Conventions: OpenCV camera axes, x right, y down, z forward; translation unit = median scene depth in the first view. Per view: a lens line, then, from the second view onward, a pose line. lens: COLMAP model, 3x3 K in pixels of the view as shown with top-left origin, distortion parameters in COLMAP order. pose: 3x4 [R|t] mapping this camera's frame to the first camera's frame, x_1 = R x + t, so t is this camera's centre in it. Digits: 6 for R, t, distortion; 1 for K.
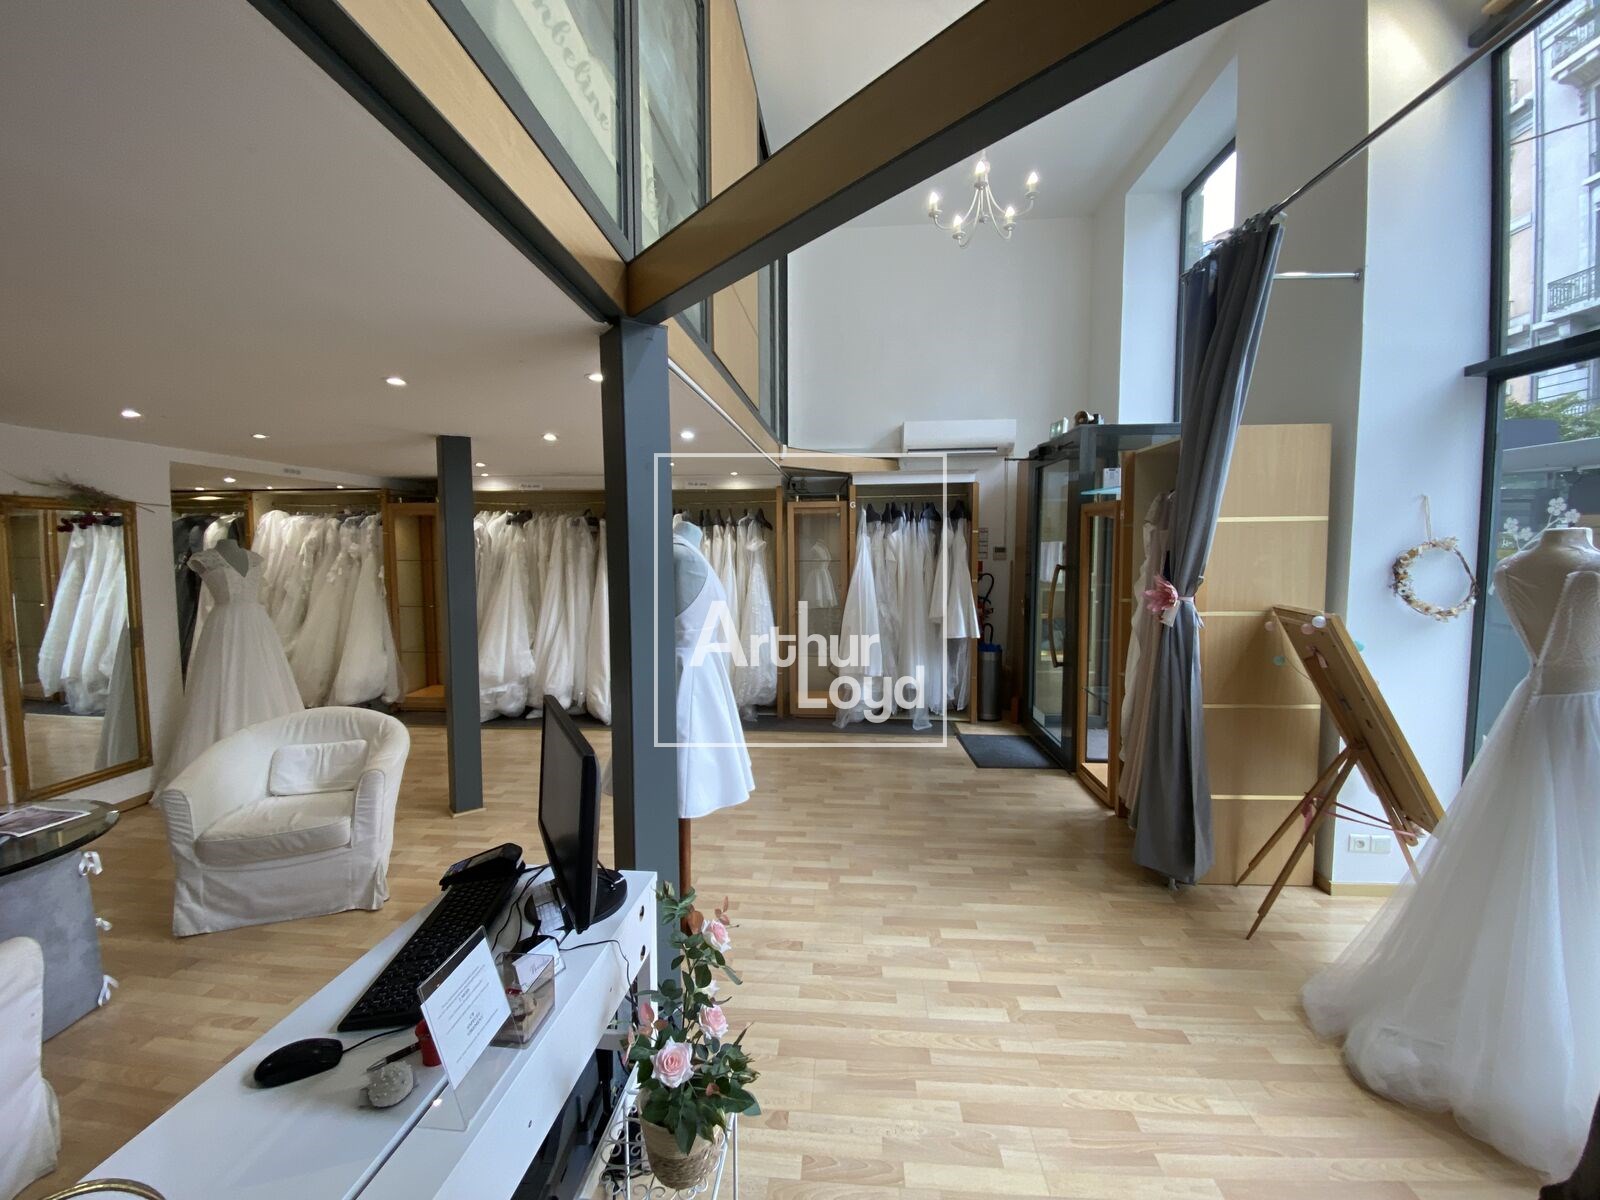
lens RADIAL K [[650.1, 0, 794.7], [0, 650.1, 587.7], [0, 0, 1]] dist [0.015104, -0.020179]
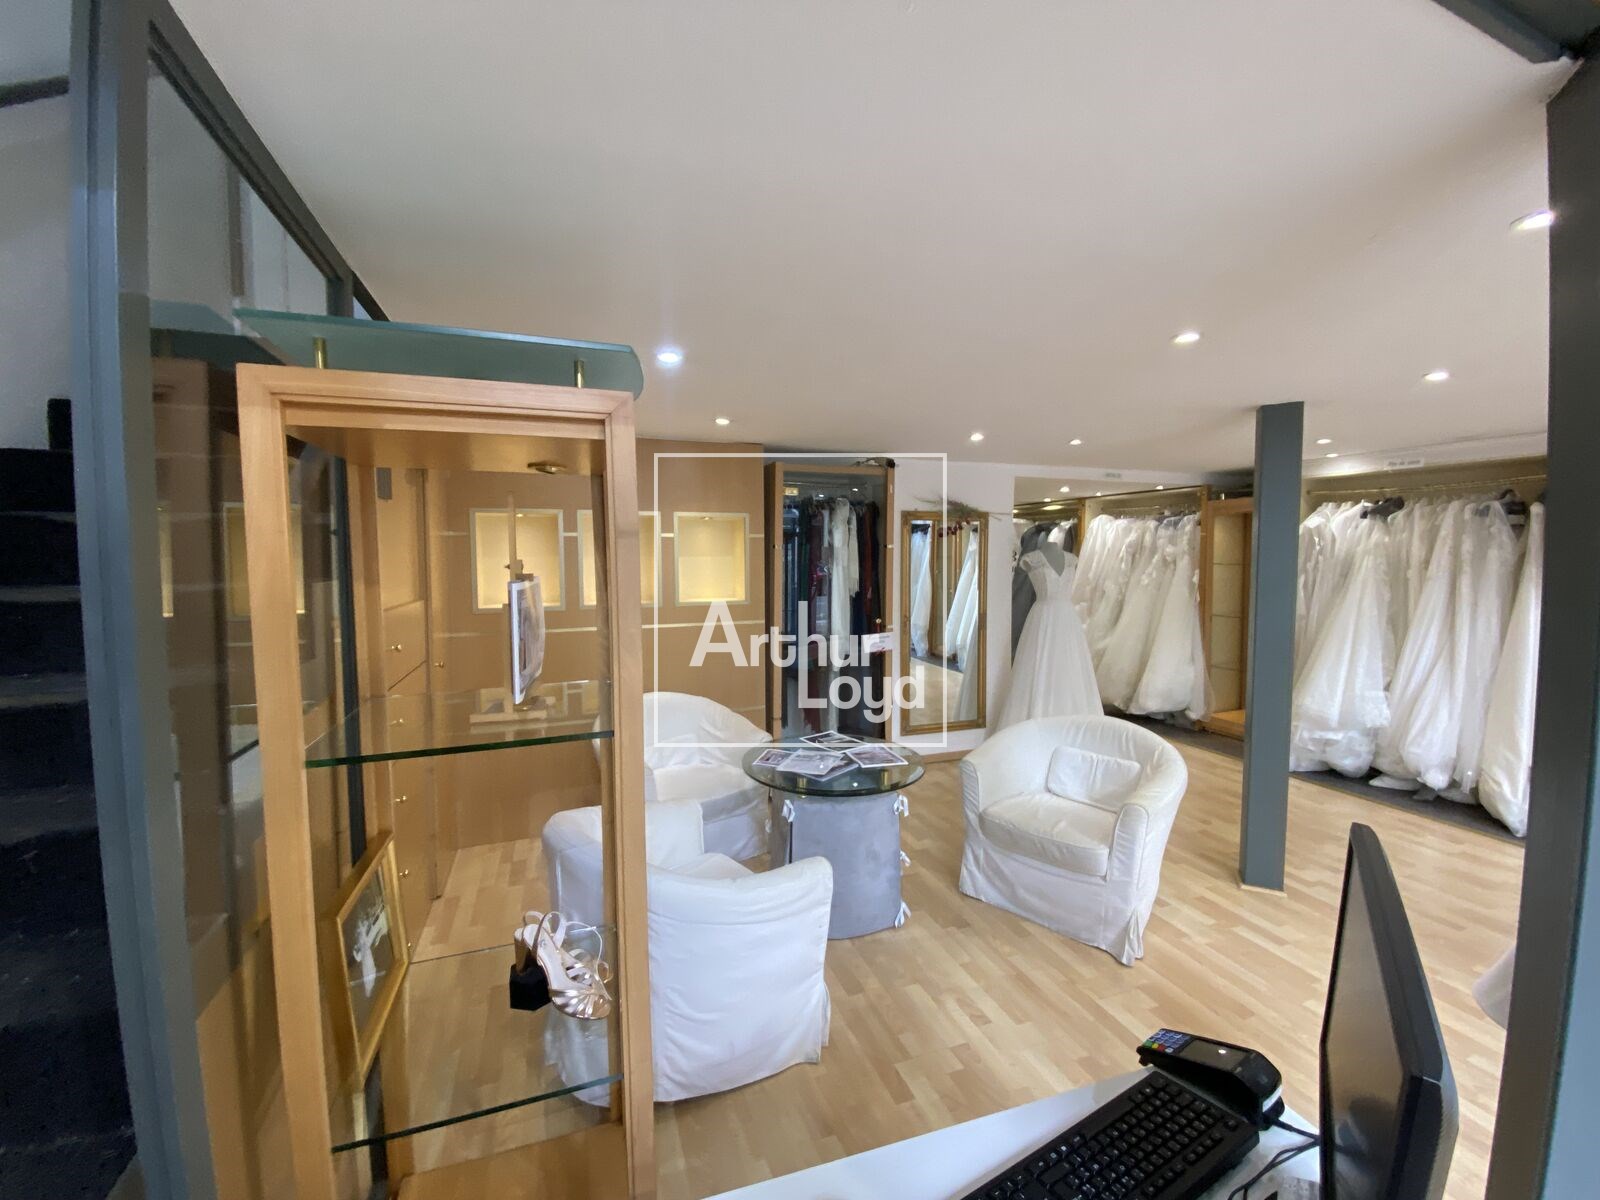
lens RADIAL K [[650.1, 0, 794.7], [0, 650.1, 587.7], [0, 0, 1]] dist [0.015104, -0.020179]
pose [[0.415062, 0.050755, -0.908376, -0.041738], [-0.056678, 0.997946, 0.029862, -0.004449], [0.908026, 0.039090, 0.417086, 0.141209]]
